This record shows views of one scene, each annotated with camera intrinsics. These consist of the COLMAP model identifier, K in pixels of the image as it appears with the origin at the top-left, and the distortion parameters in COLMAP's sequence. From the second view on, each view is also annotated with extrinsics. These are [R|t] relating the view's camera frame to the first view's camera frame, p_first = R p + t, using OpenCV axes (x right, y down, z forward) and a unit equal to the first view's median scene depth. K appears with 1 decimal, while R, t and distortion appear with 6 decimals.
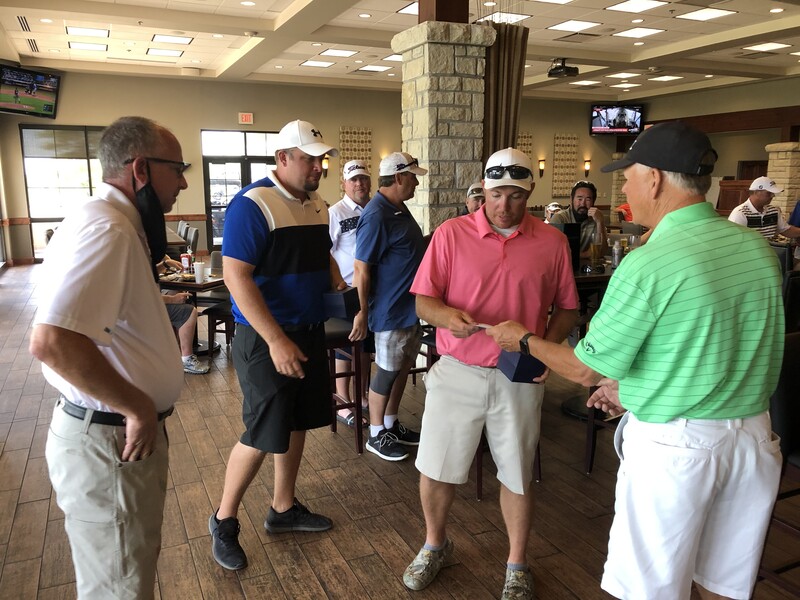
lens RADIAL K [[648.3, 0, 400.0], [0, 648.3, 300.0], [0, 0, 1]] dist [0.031065, 0.000080]
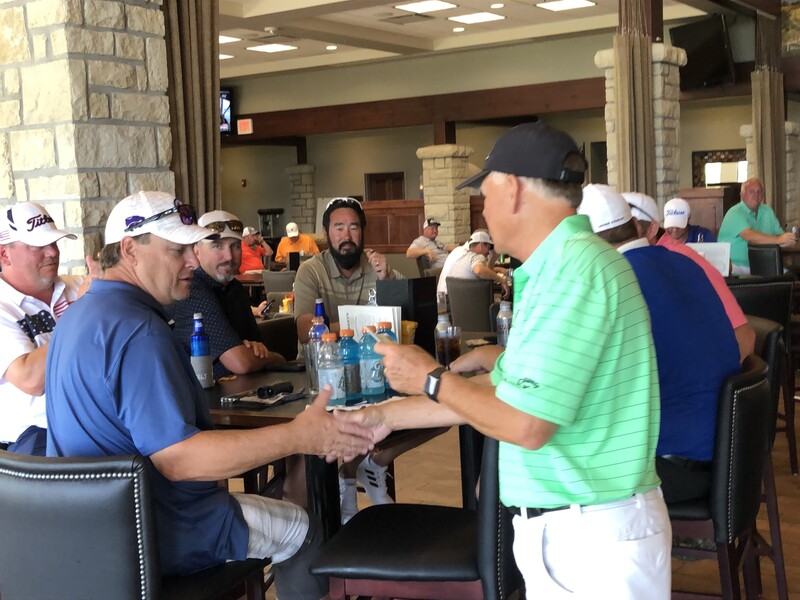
lens RADIAL K [[1060.4, 0, 373.3], [0, 1060.4, 298.4], [0, 0, 1]] dist [0.190520, -0.574954]
pose [[0.862306, -0.083110, 0.499521, -0.166556], [0.133205, 0.988928, -0.065410, -0.039802], [-0.488554, 0.122942, 0.863829, 0.220677]]
